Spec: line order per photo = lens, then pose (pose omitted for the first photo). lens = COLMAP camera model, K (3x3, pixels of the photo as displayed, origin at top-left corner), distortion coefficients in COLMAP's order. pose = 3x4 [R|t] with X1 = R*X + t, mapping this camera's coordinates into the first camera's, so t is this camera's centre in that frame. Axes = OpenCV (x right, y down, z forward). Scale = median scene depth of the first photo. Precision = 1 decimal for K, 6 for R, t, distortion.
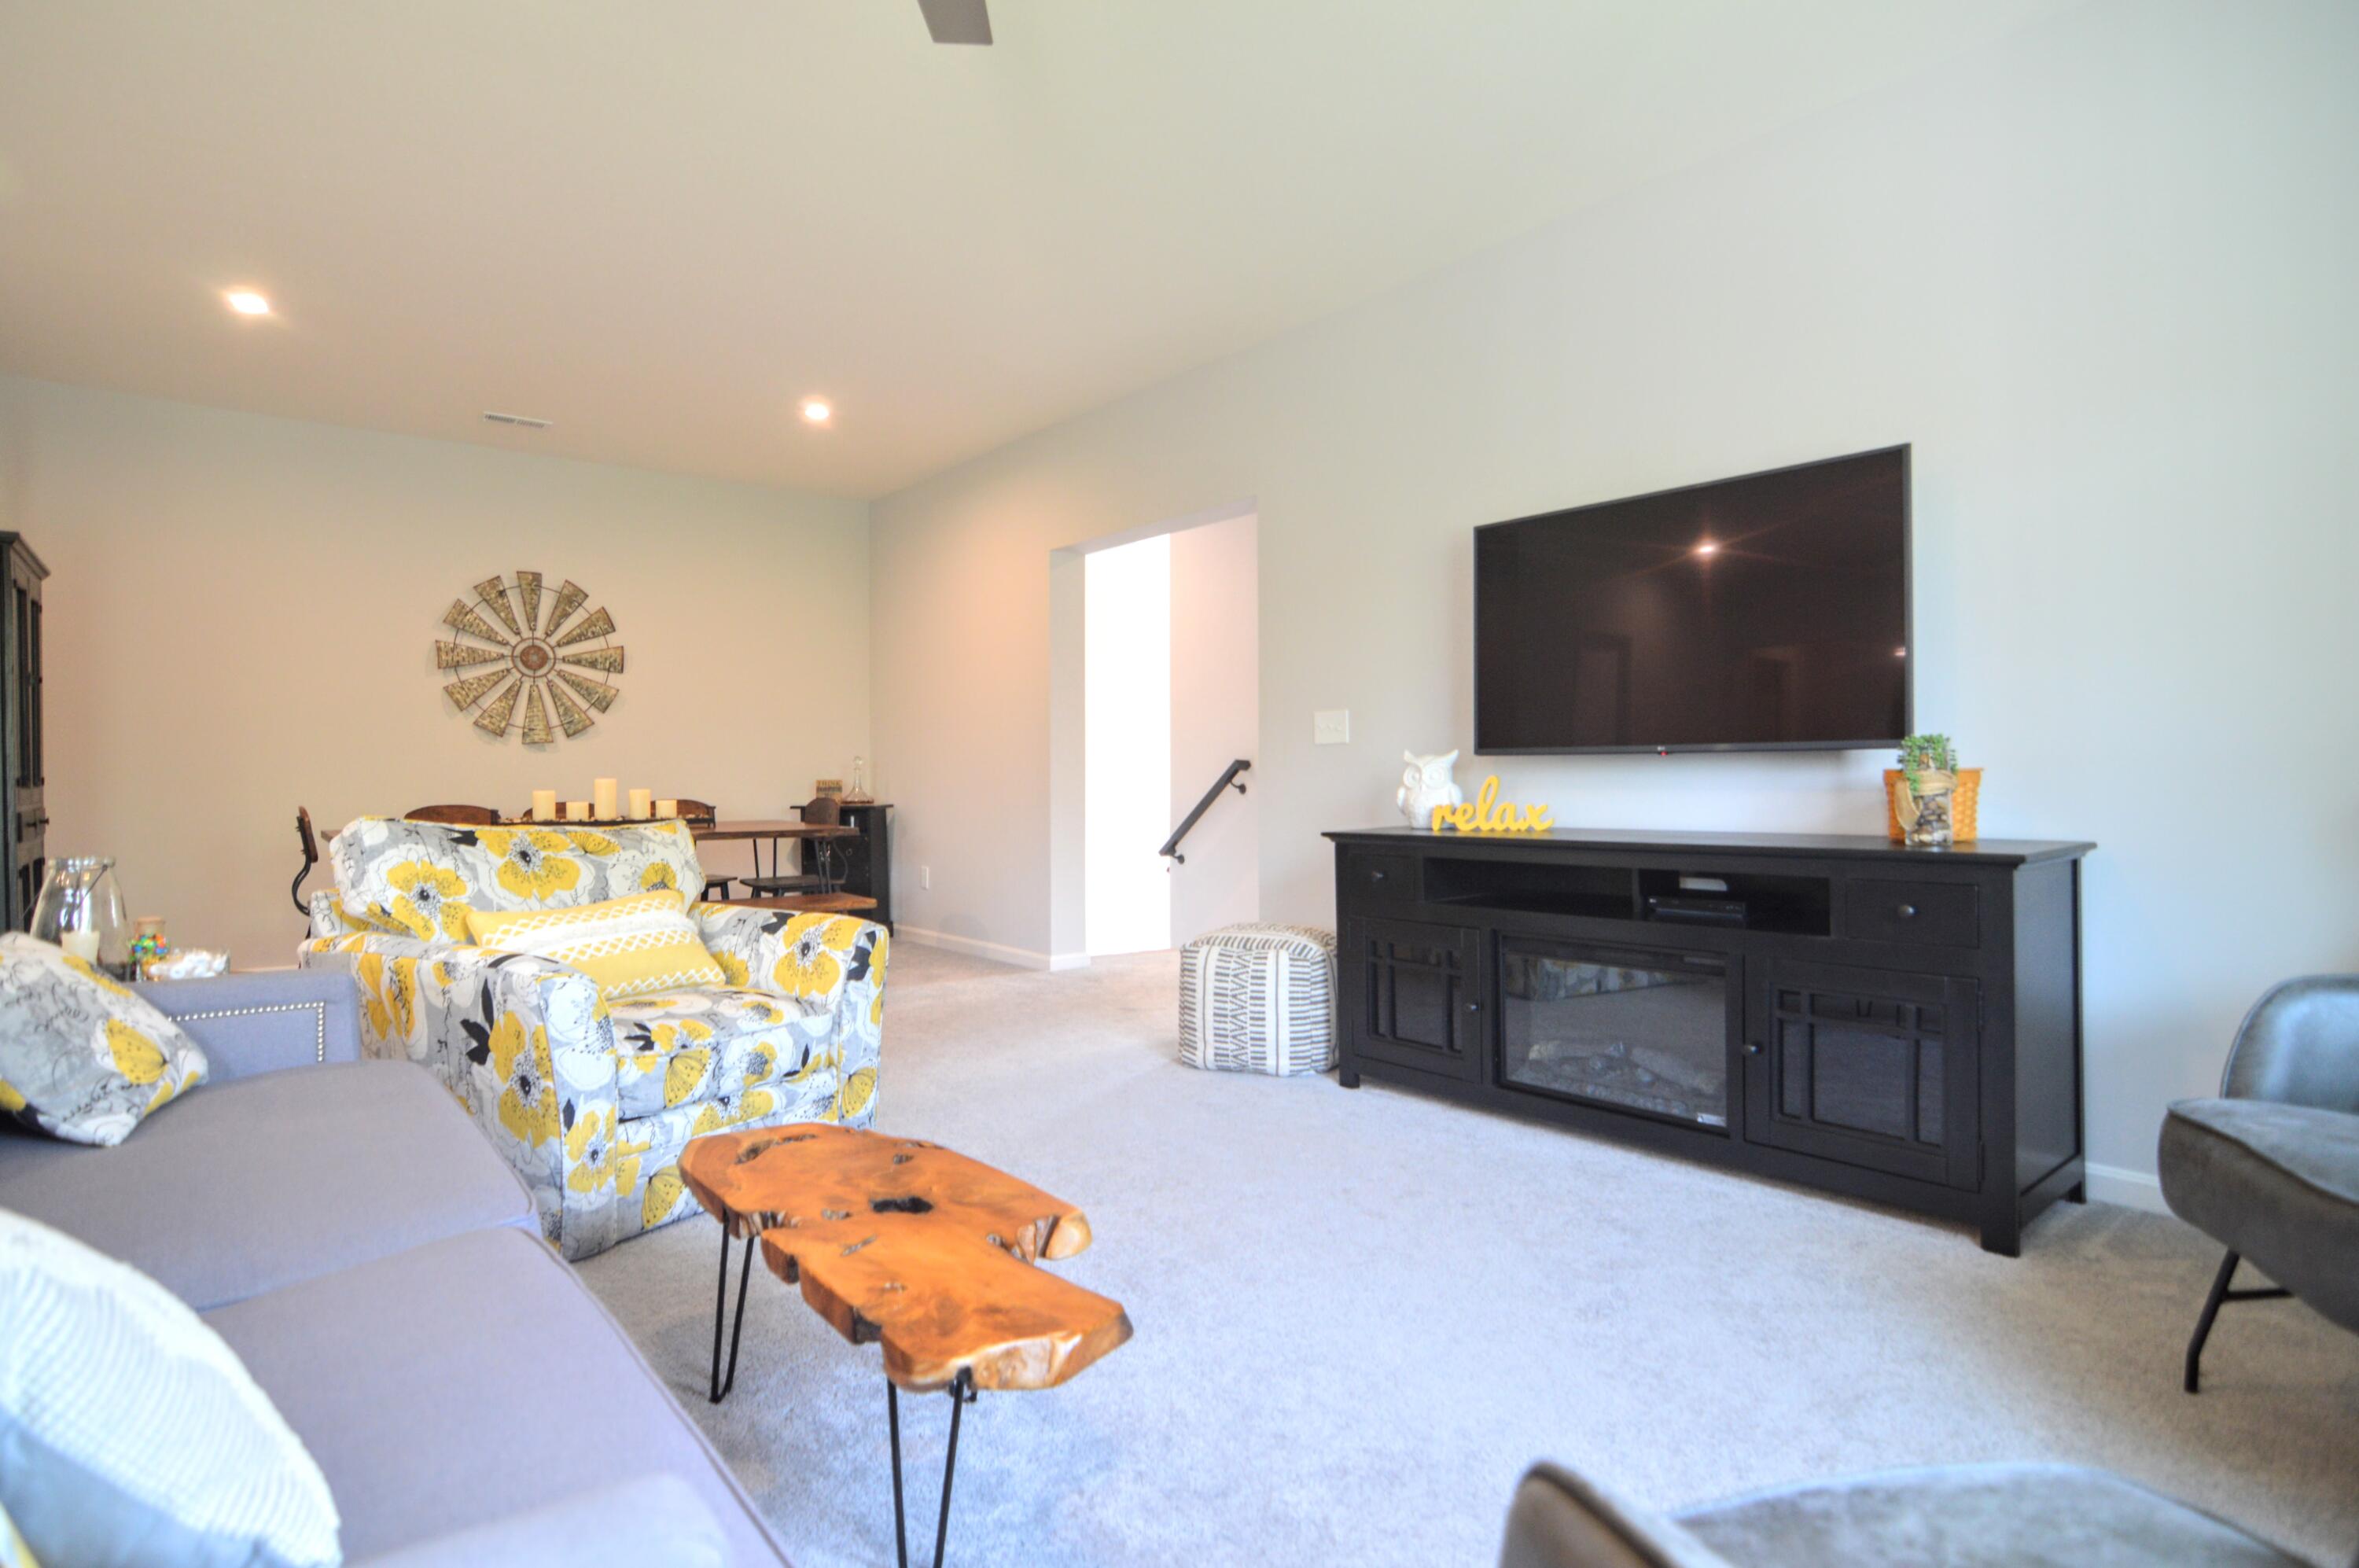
lens RADIAL K [[1179.7, 0, 1169.8], [0, 1179.7, 773.8], [0, 0, 1]] dist [-0.019900, 0.002493]
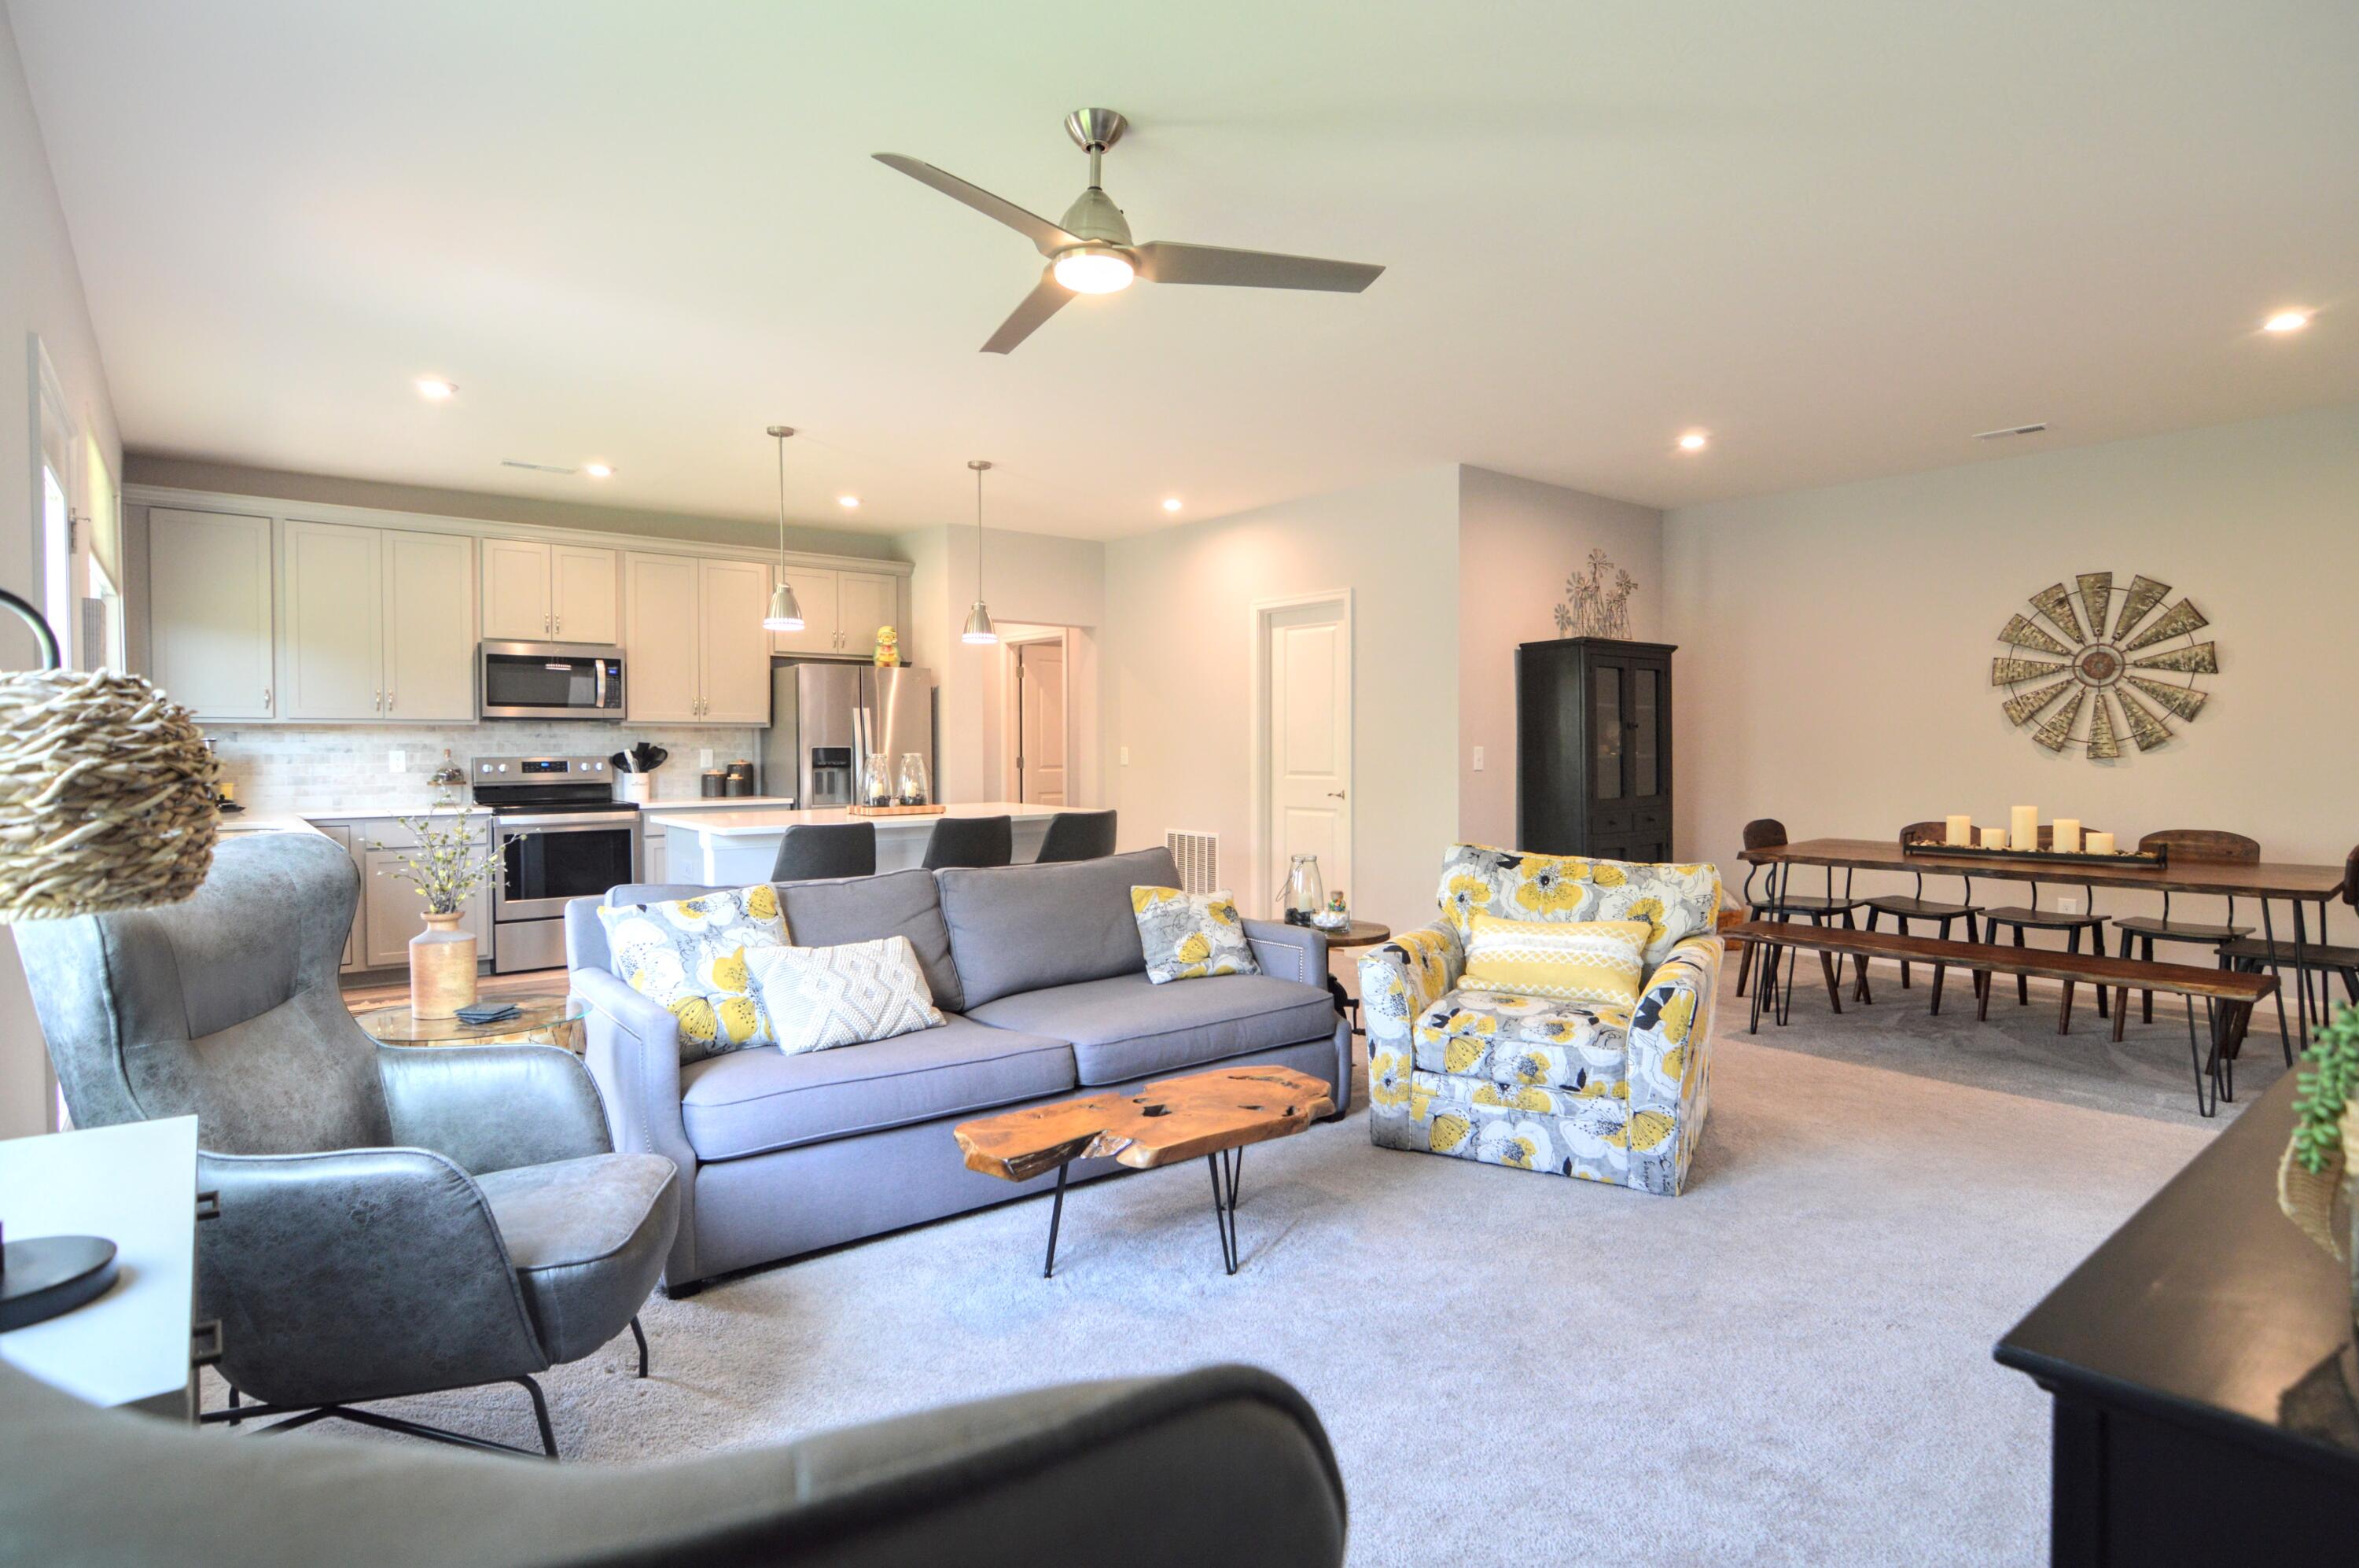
lens RADIAL K [[1179.7, 0, 1171.6], [0, 1179.7, 769.2], [0, 0, 1]] dist [-0.019900, 0.002493]
pose [[0.027273, 0.020075, -0.999426, 0.365504], [0.005310, 0.999781, 0.020227, -0.040167], [0.999614, -0.005859, 0.027160, 0.245562]]
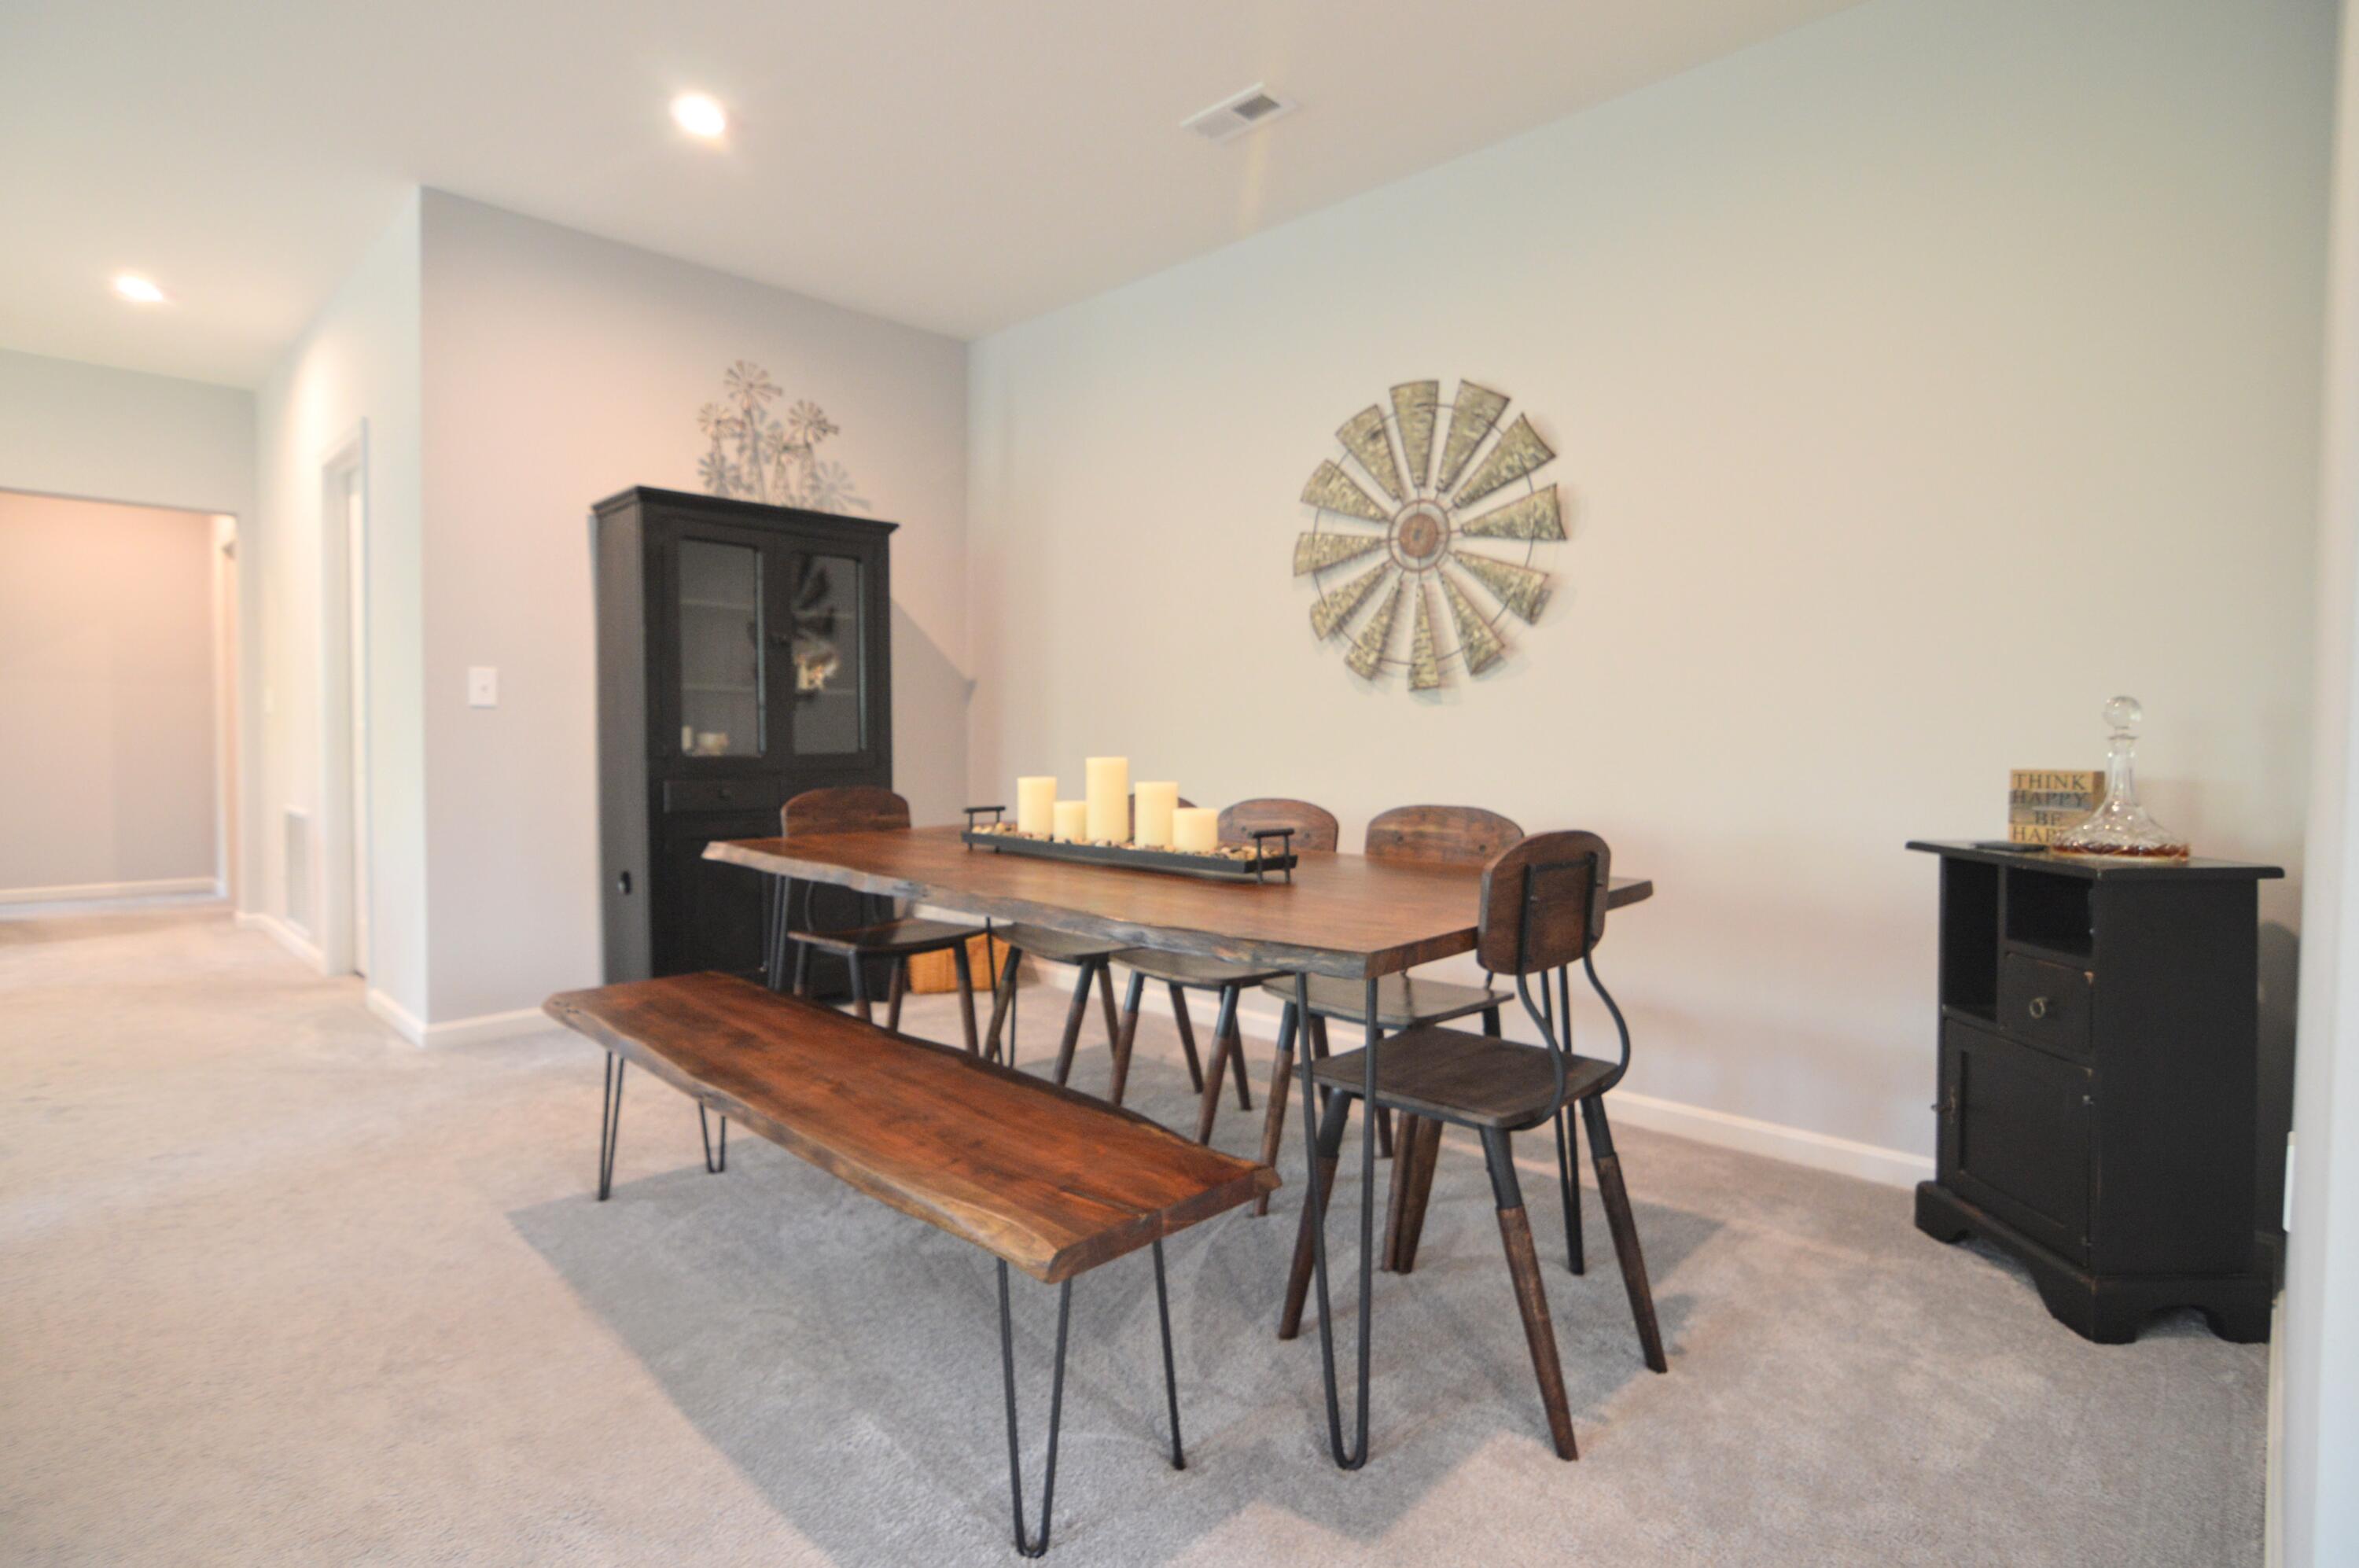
lens RADIAL K [[1179.7, 0, 1159.3], [0, 1179.7, 767.3], [0, 0, 1]] dist [-0.019900, 0.002493]
pose [[0.149145, 0.027451, -0.988434, -0.002782], [-0.002724, 0.999622, 0.027350, -0.003483], [0.988812, -0.001387, 0.149163, 0.805266]]
